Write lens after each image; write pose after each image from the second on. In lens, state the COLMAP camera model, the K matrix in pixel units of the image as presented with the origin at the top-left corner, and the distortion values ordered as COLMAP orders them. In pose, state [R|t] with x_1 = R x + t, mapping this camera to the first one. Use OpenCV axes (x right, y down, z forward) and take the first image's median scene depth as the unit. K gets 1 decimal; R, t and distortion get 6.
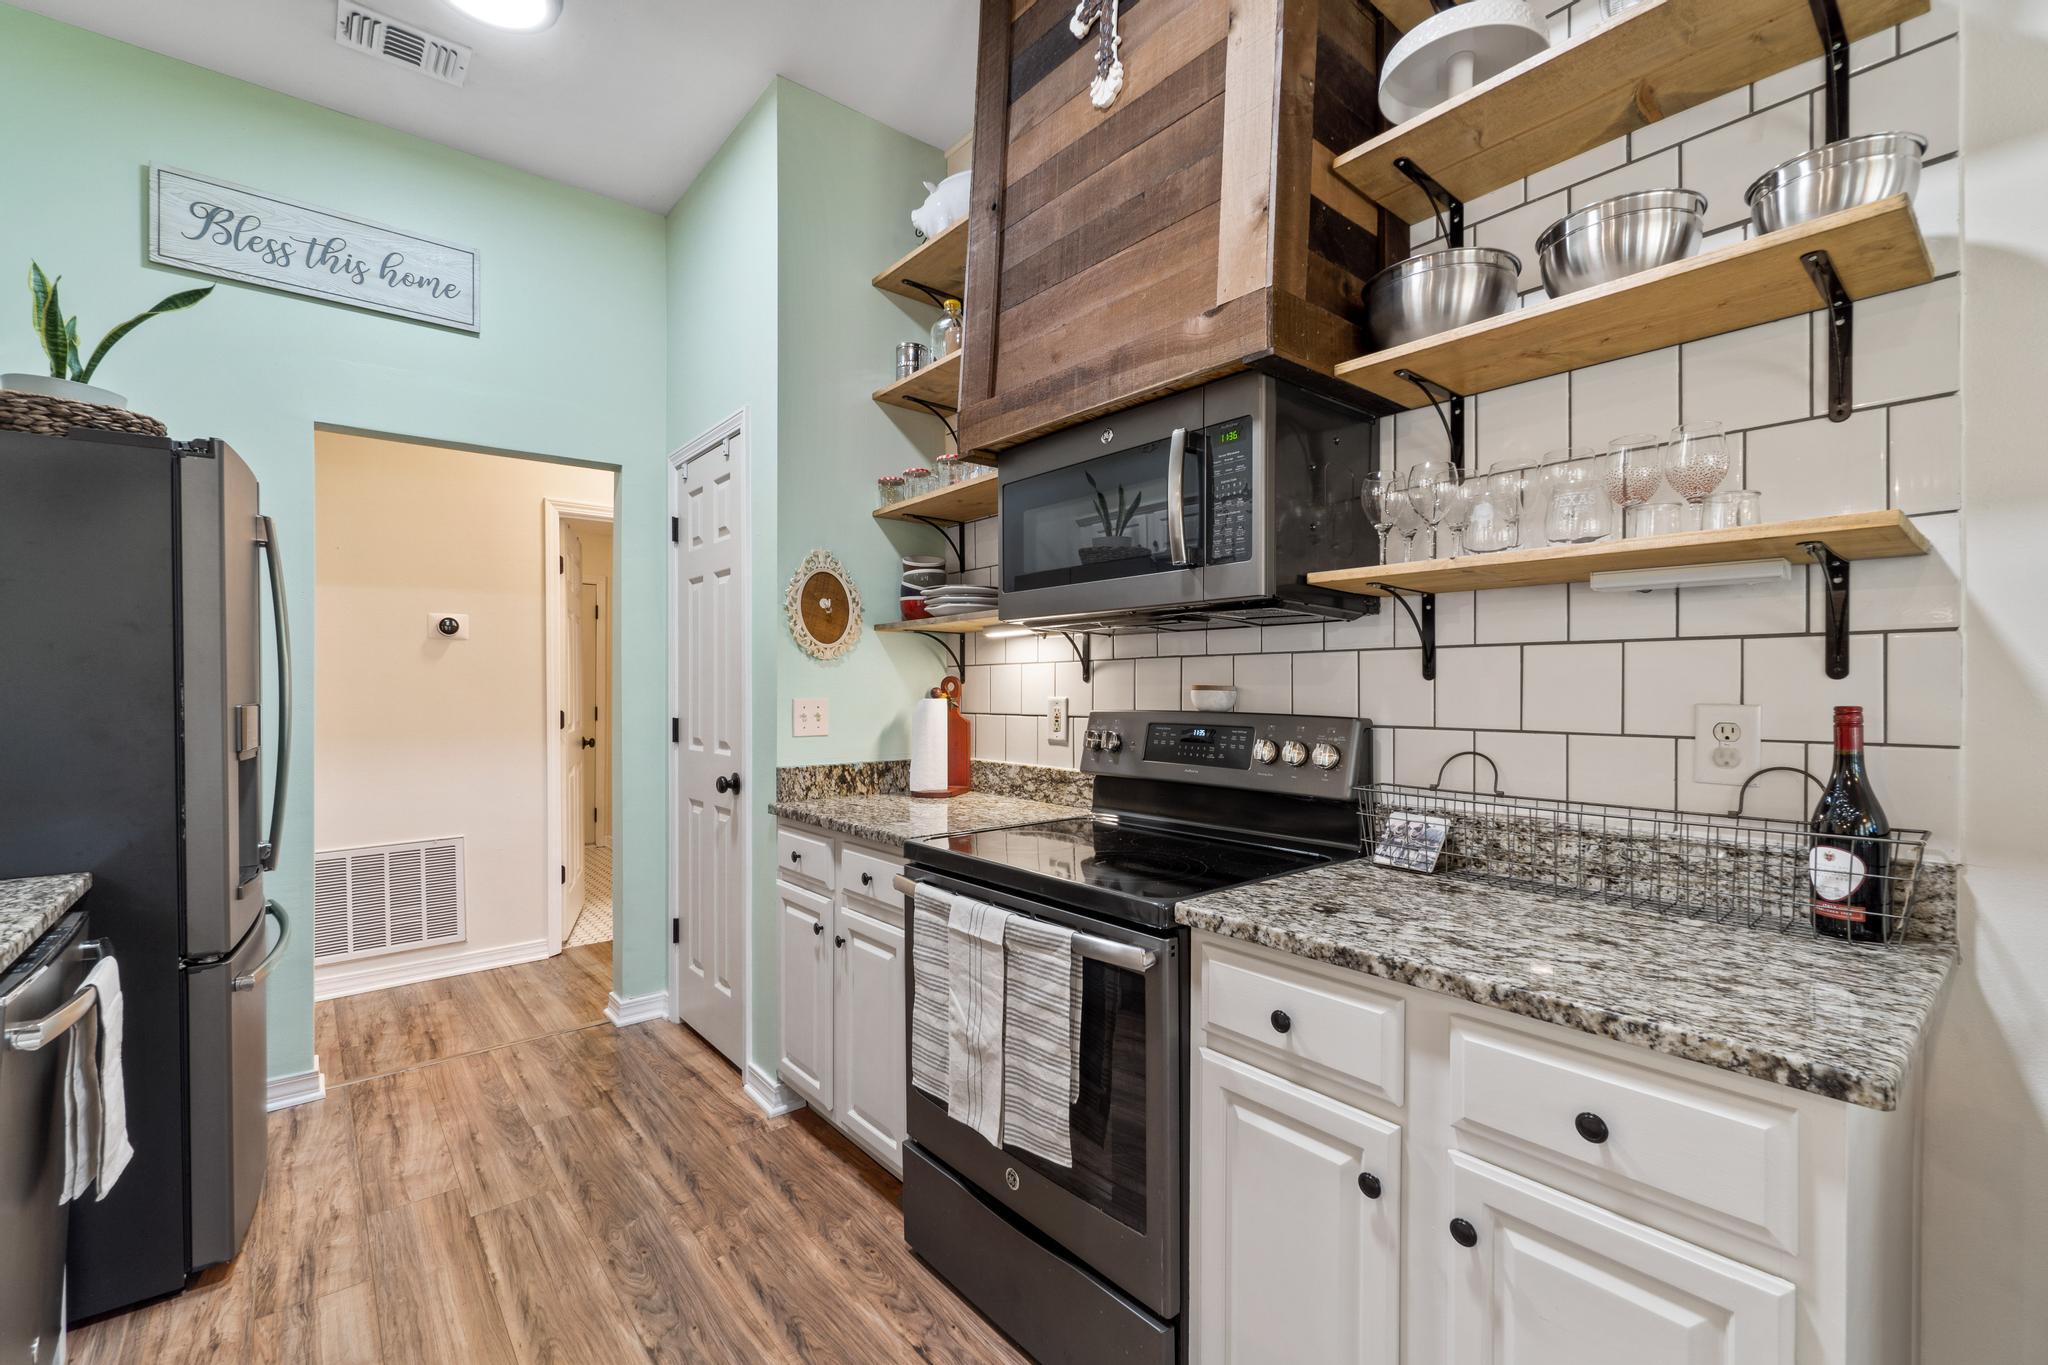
lens RADIAL K [[894.8, 0, 1011.3], [0, 894.8, 682.1], [0, 0, 1]] dist [-0.004398, 0.000568]
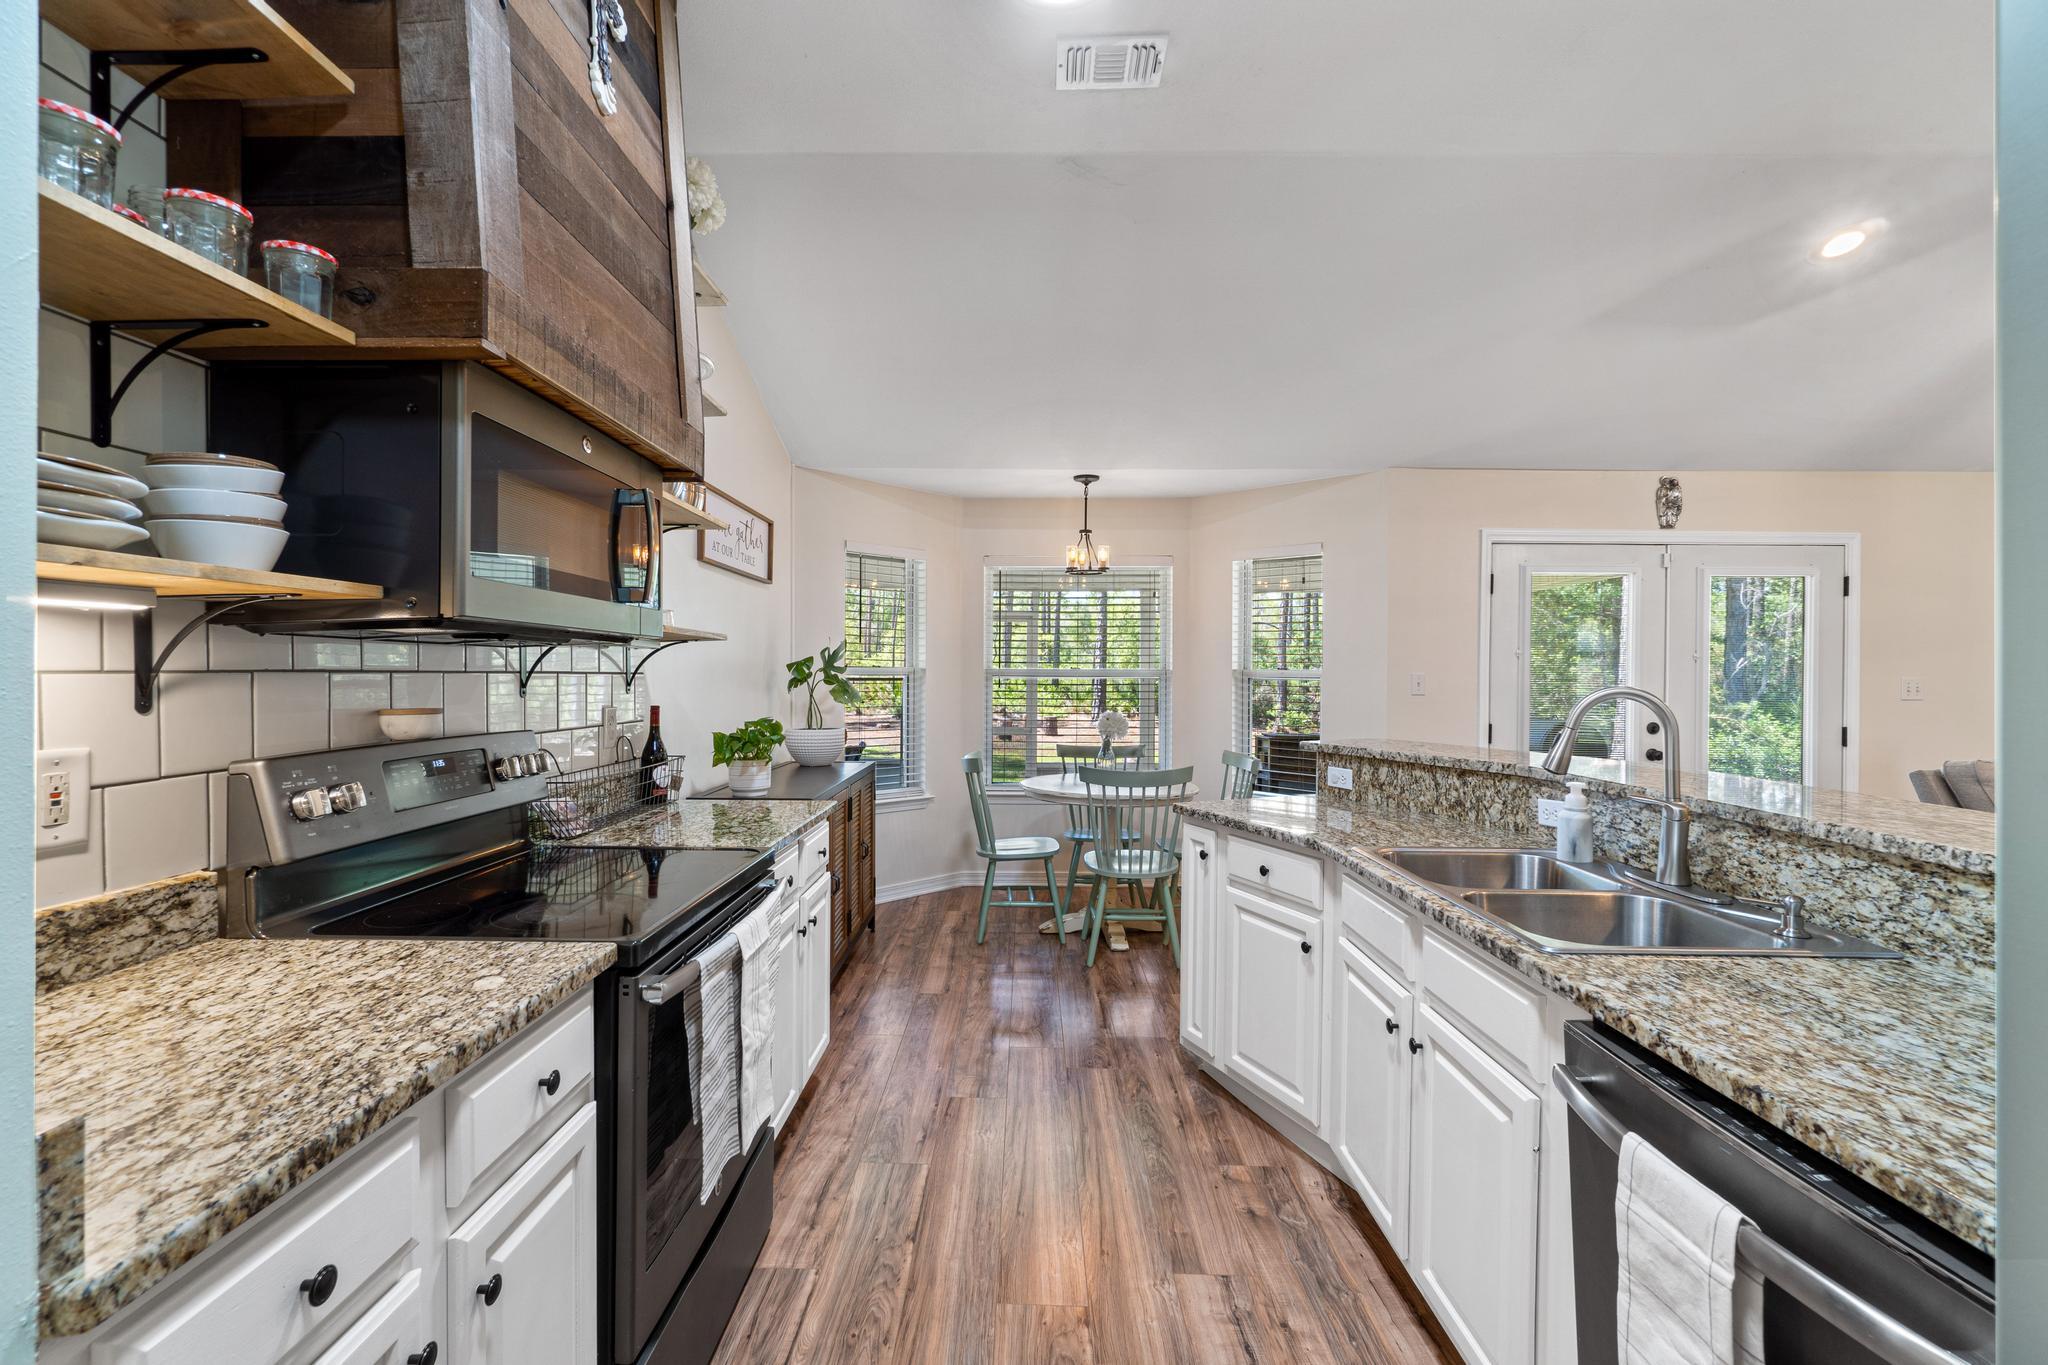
lens RADIAL K [[894.8, 0, 1017.8], [0, 894.8, 686.8], [0, 0, 1]] dist [-0.004398, 0.000568]
pose [[-0.772016, -0.009911, 0.635526, -0.846510], [-0.002582, 0.999919, 0.012456, -0.031584], [-0.635598, 0.007975, -0.771979, 1.445994]]
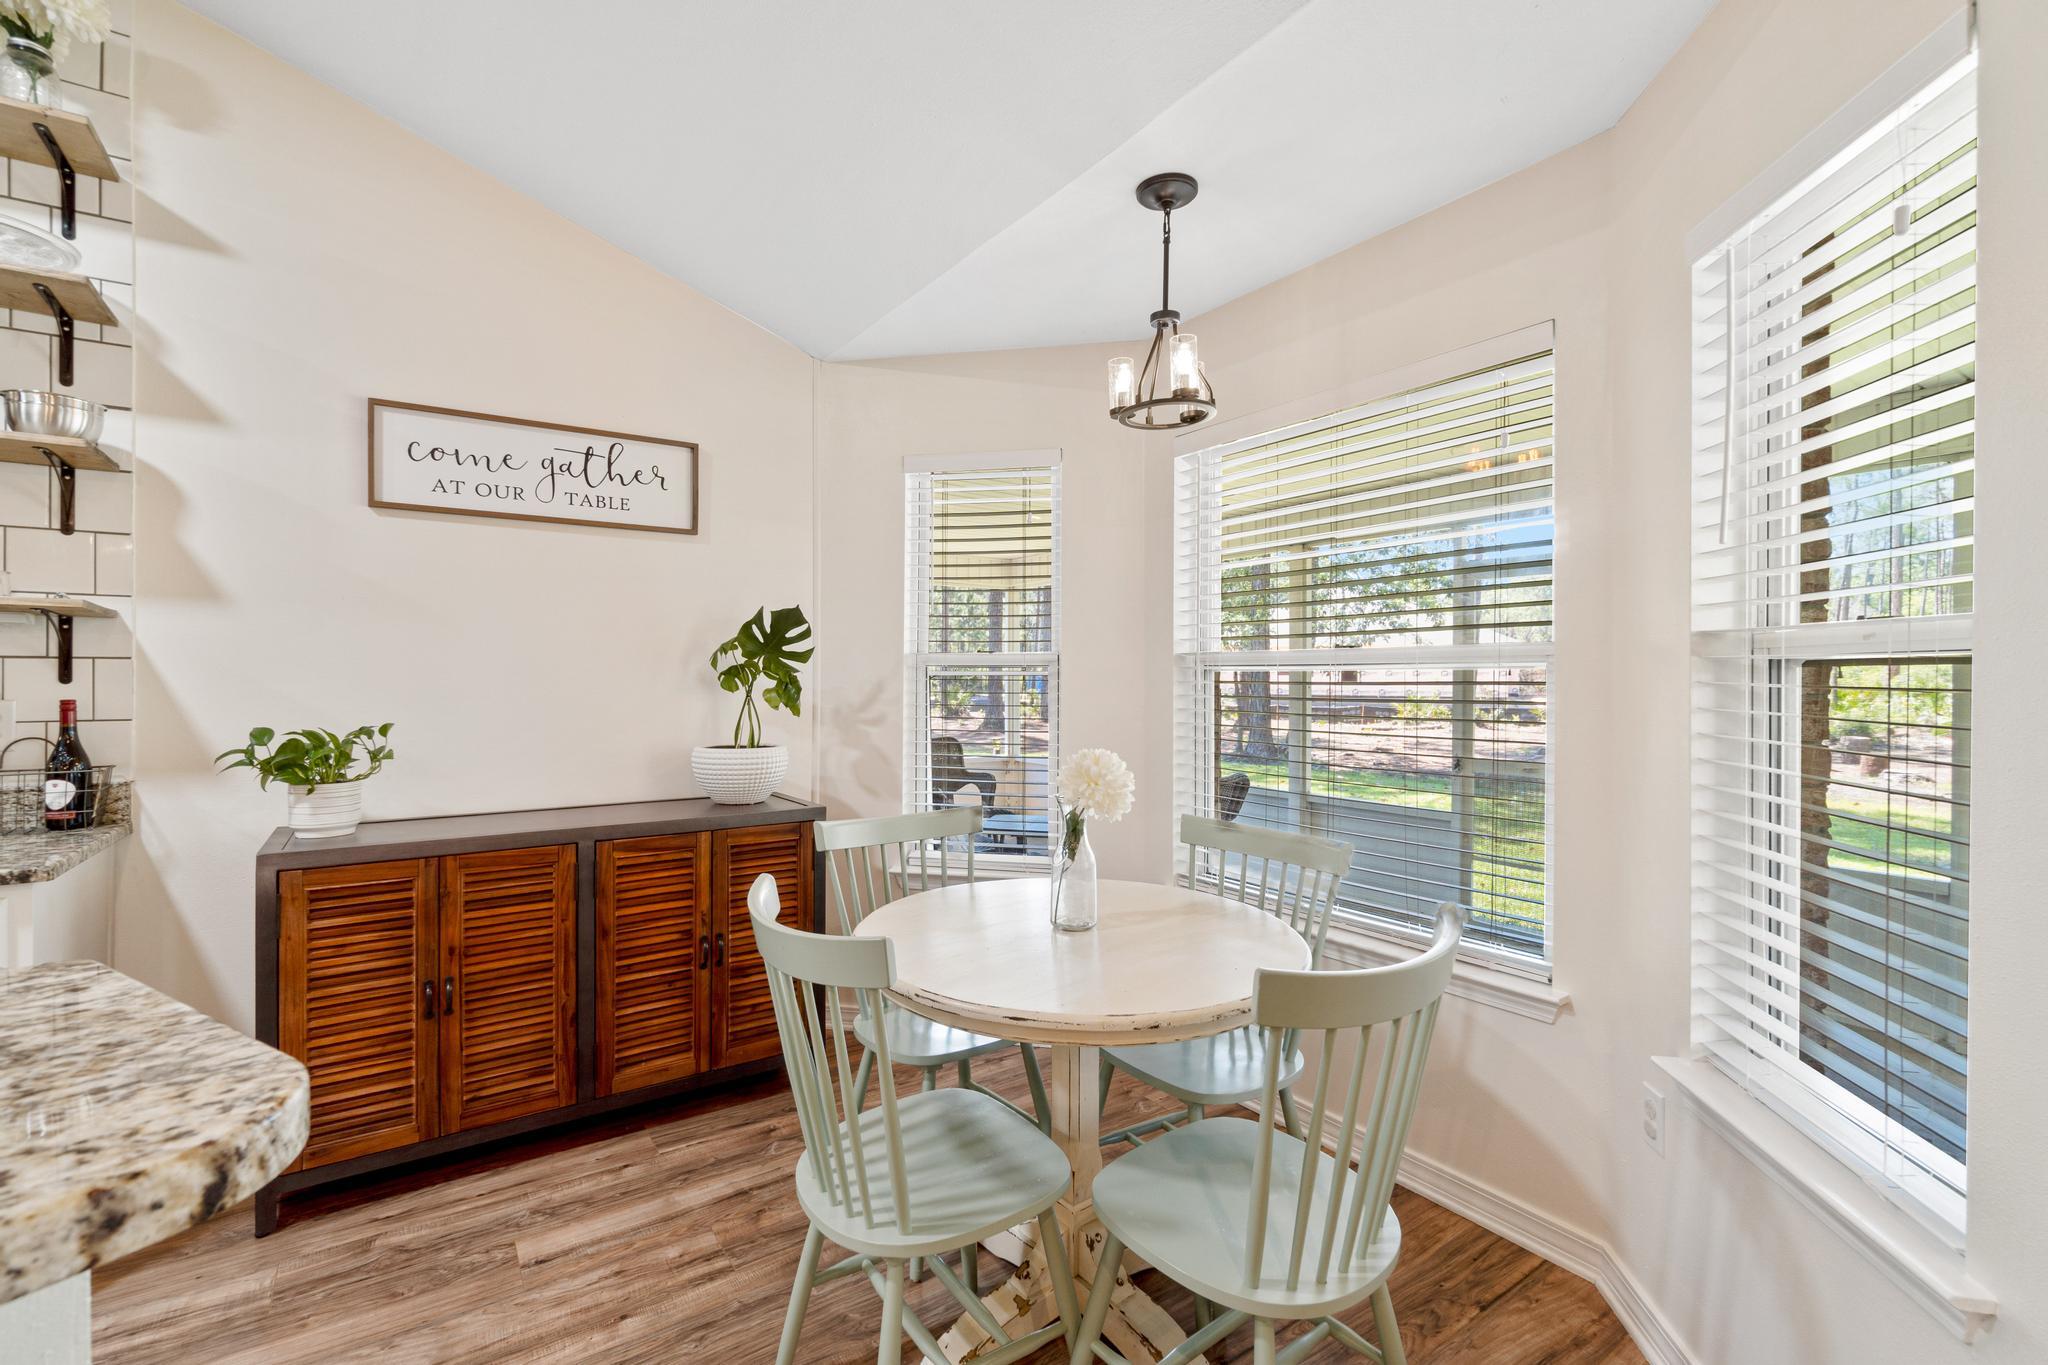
lens RADIAL K [[894.8, 0, 1005.0], [0, 894.8, 683.3], [0, 0, 1]] dist [-0.004398, 0.000568]
pose [[0.083623, 0.002123, 0.996495, -0.443024], [0.001177, 0.999997, -0.002229, 0.000572], [-0.996497, 0.001359, 0.083621, -0.662998]]
